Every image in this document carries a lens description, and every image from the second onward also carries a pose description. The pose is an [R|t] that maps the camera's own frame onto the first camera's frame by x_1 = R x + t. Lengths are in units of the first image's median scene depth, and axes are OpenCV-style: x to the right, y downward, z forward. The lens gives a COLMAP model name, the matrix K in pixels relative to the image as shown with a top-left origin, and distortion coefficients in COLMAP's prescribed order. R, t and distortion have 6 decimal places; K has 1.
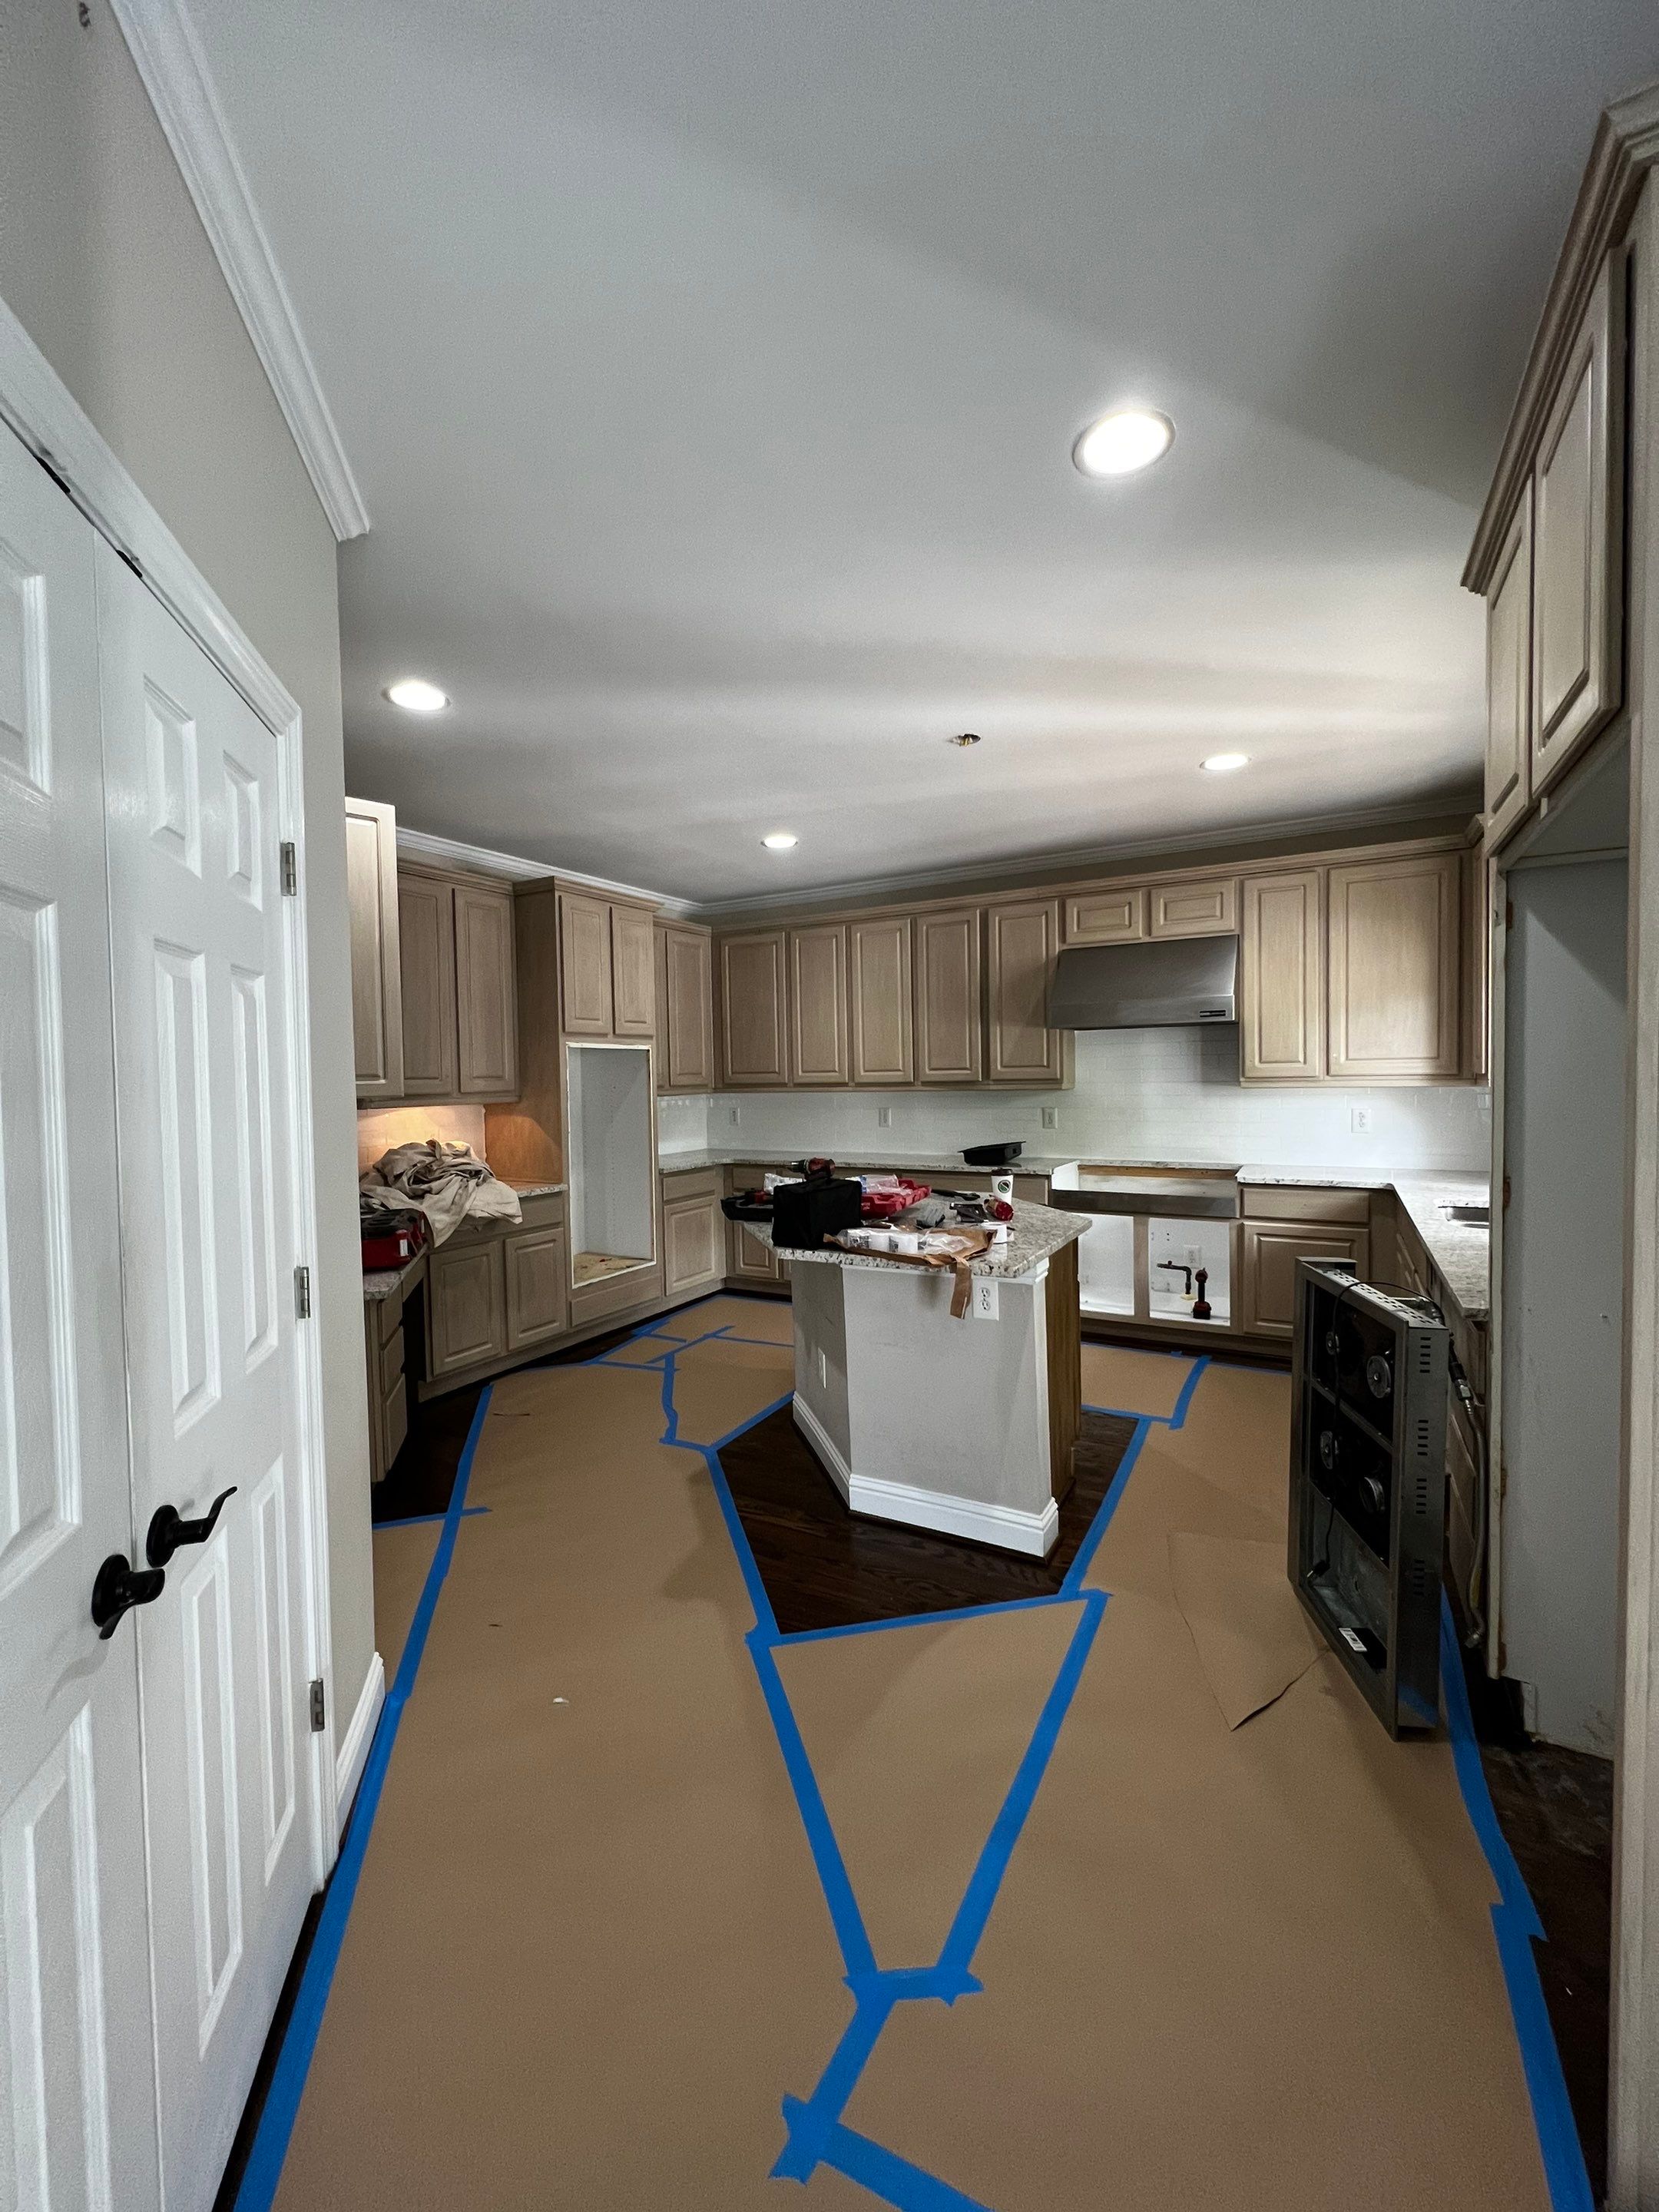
lens RADIAL K [[884.3, 0, 829.5], [0, 884.3, 1106.0], [0, 0, 1]] dist [-0.000281, 0.000161]
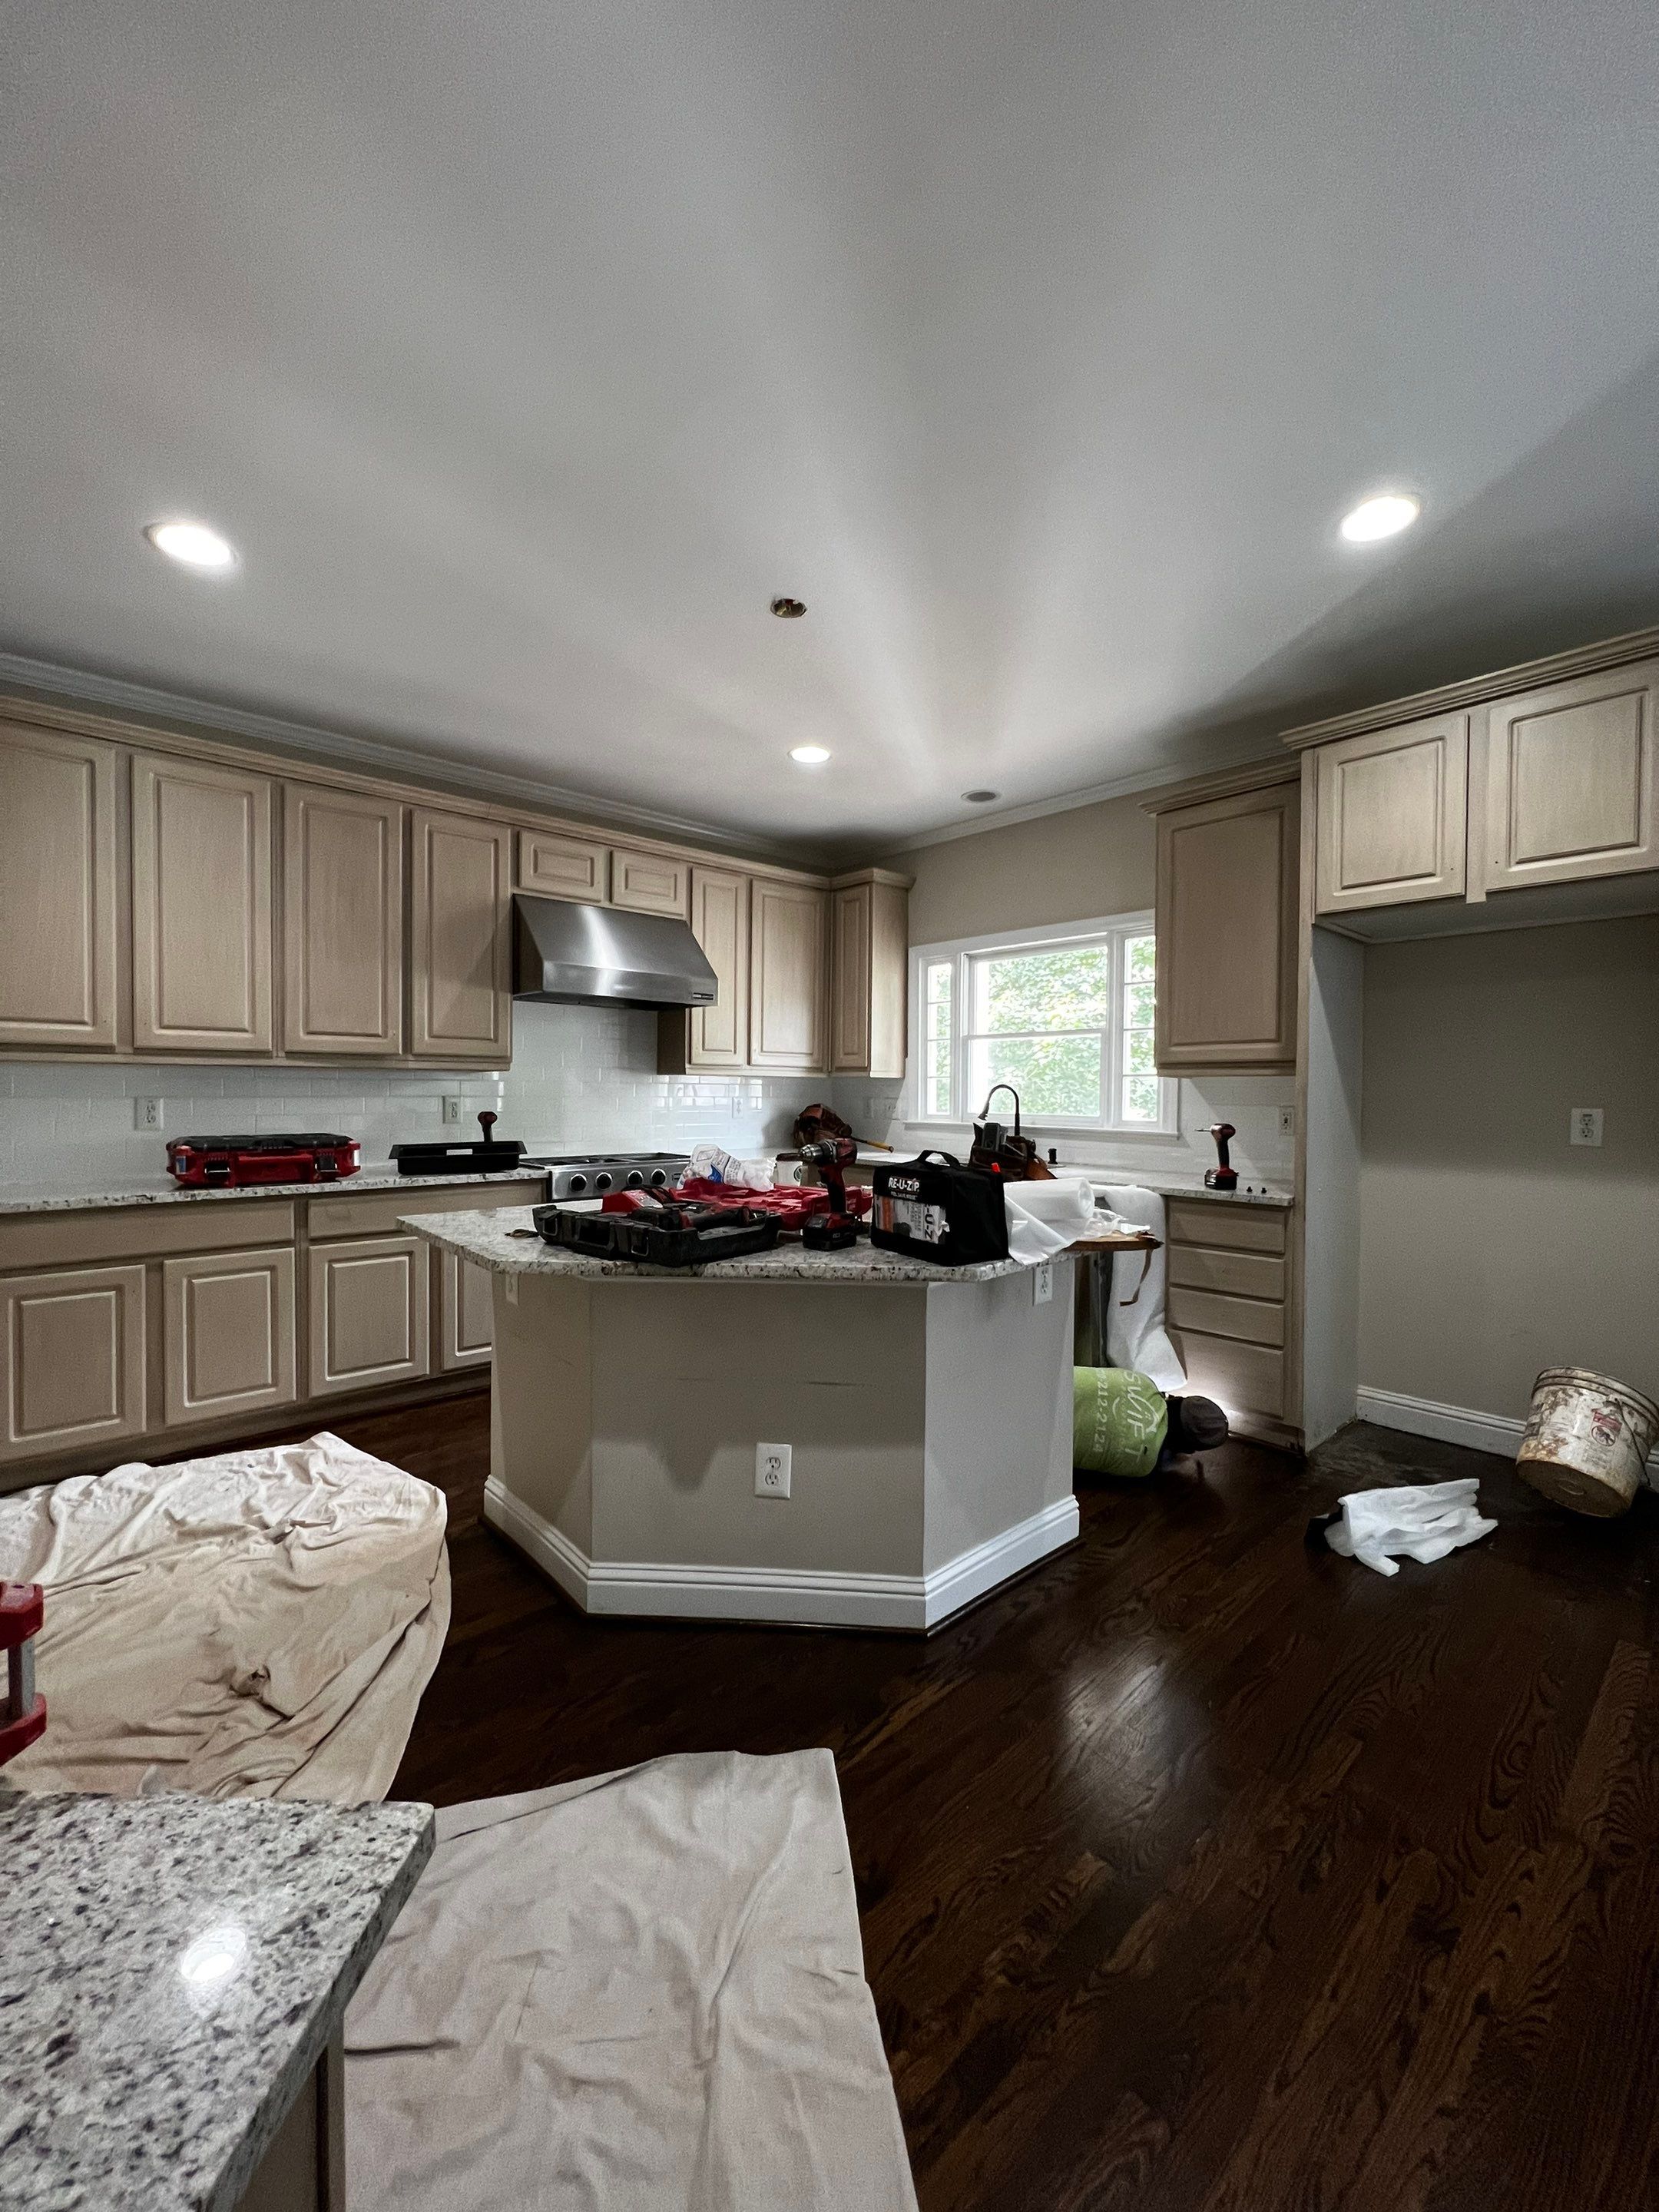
lens RADIAL K [[881.9, 0, 824.9], [0, 881.9, 1103.7], [0, 0, 1]] dist [0.000821, -0.000103]
pose [[0.320133, 0.006297, 0.947352, -0.409569], [0.017962, 0.999758, -0.012716, 0.026830], [-0.947202, 0.021087, 0.319943, 0.512282]]
